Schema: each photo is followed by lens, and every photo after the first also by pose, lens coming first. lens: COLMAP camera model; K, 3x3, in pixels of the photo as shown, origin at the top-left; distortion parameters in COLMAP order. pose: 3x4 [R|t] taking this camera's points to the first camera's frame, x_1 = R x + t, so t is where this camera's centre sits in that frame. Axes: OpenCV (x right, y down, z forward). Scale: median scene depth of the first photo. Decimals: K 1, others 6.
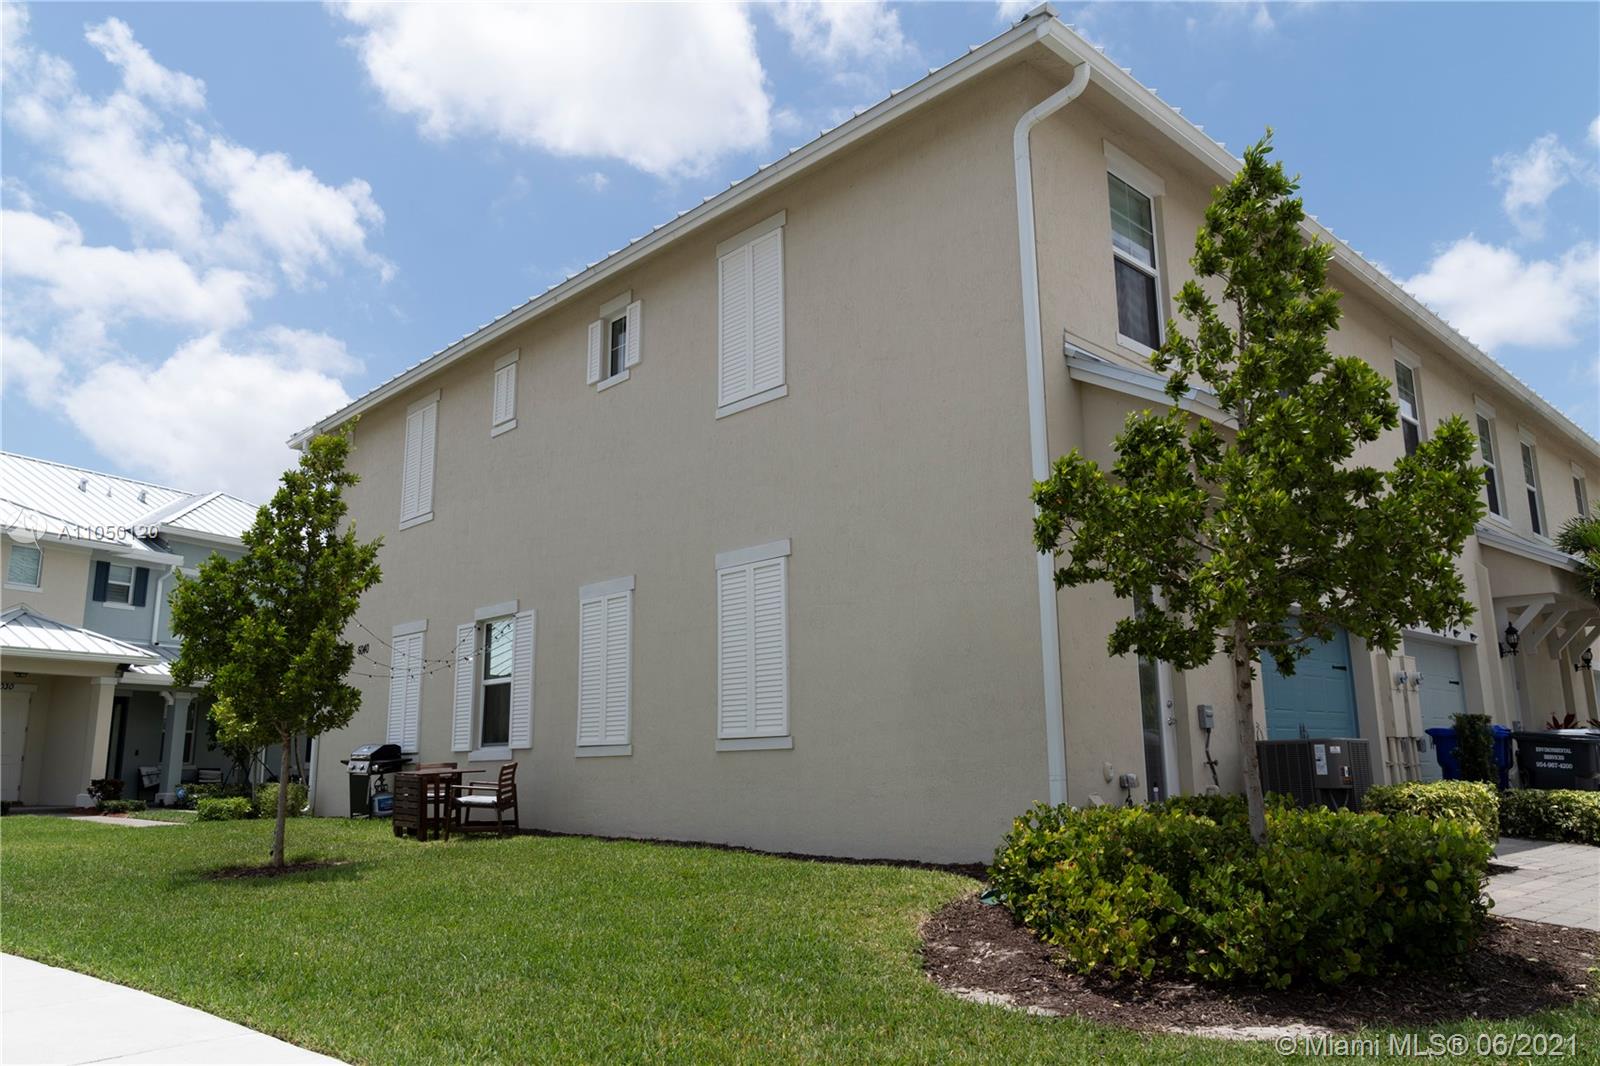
lens RADIAL K [[1104.0, 0, 801.3], [0, 1104.0, 535.4], [0, 0, 1]] dist [-0.008008, -0.010348]
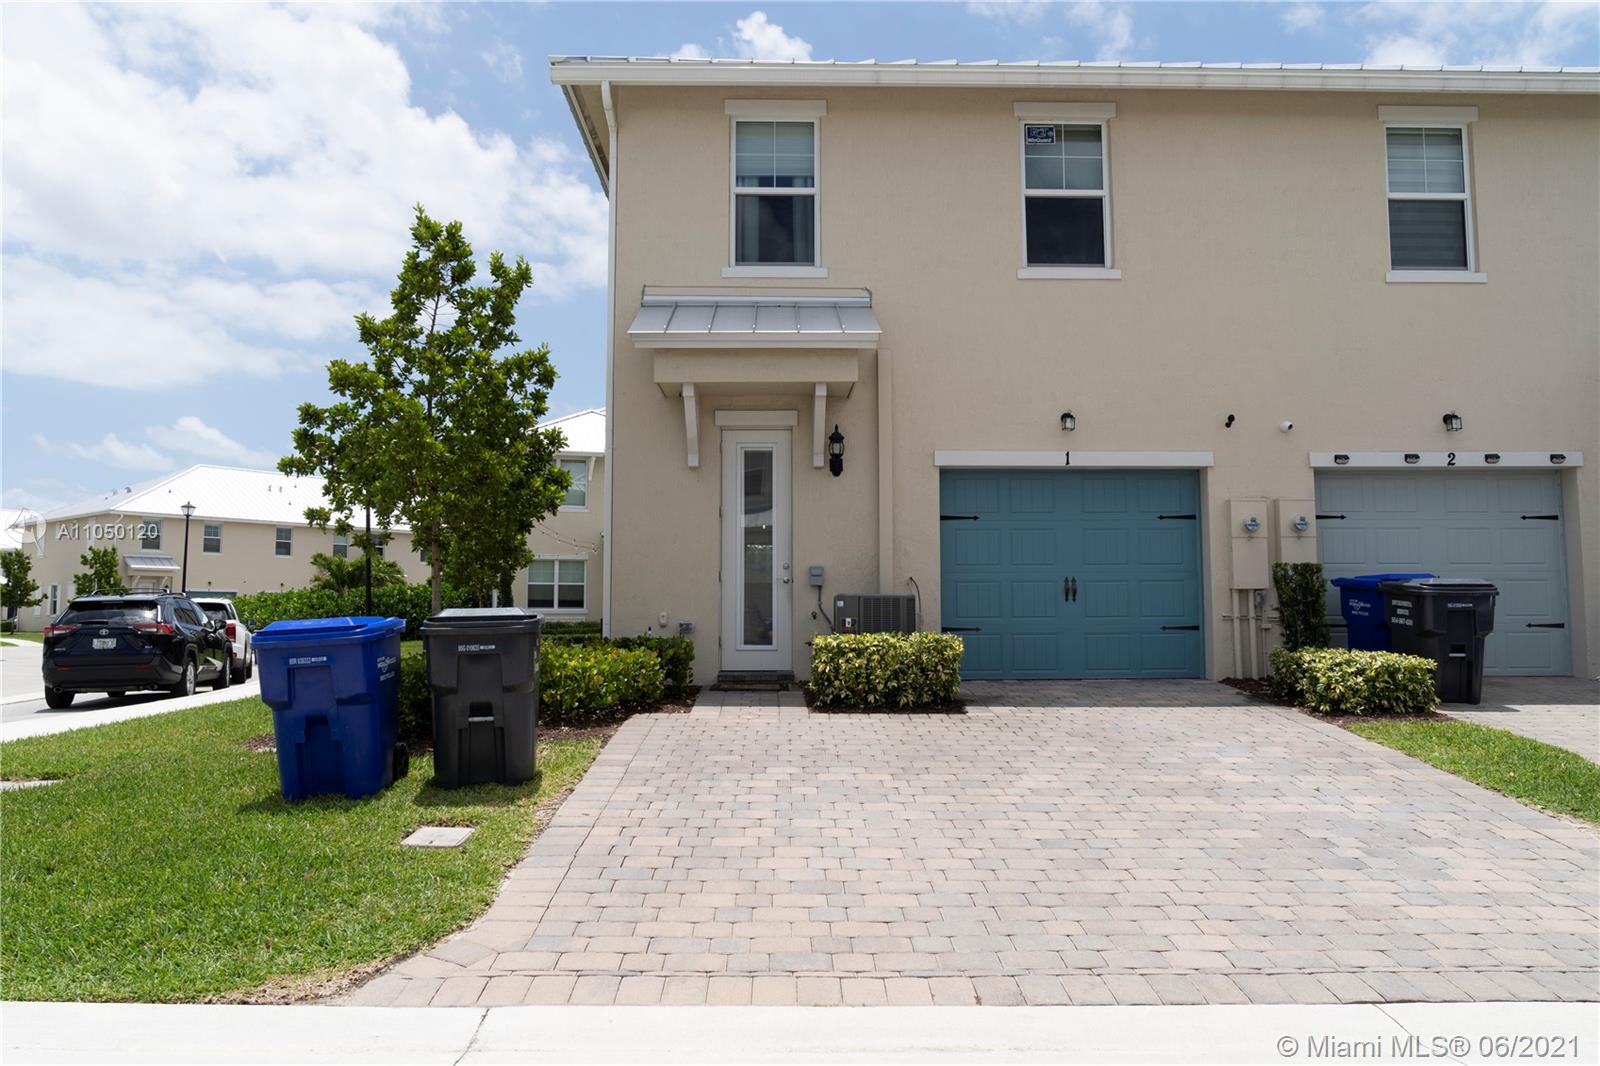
lens RADIAL K [[1104.0, 0, 798.5], [0, 1104.0, 530.8], [0, 0, 1]] dist [-0.008008, -0.010348]
pose [[0.729257, -0.040254, -0.683055, 0.920329], [0.135290, 0.987043, 0.086273, 0.007253], [0.670732, -0.155326, 0.725254, 0.094750]]
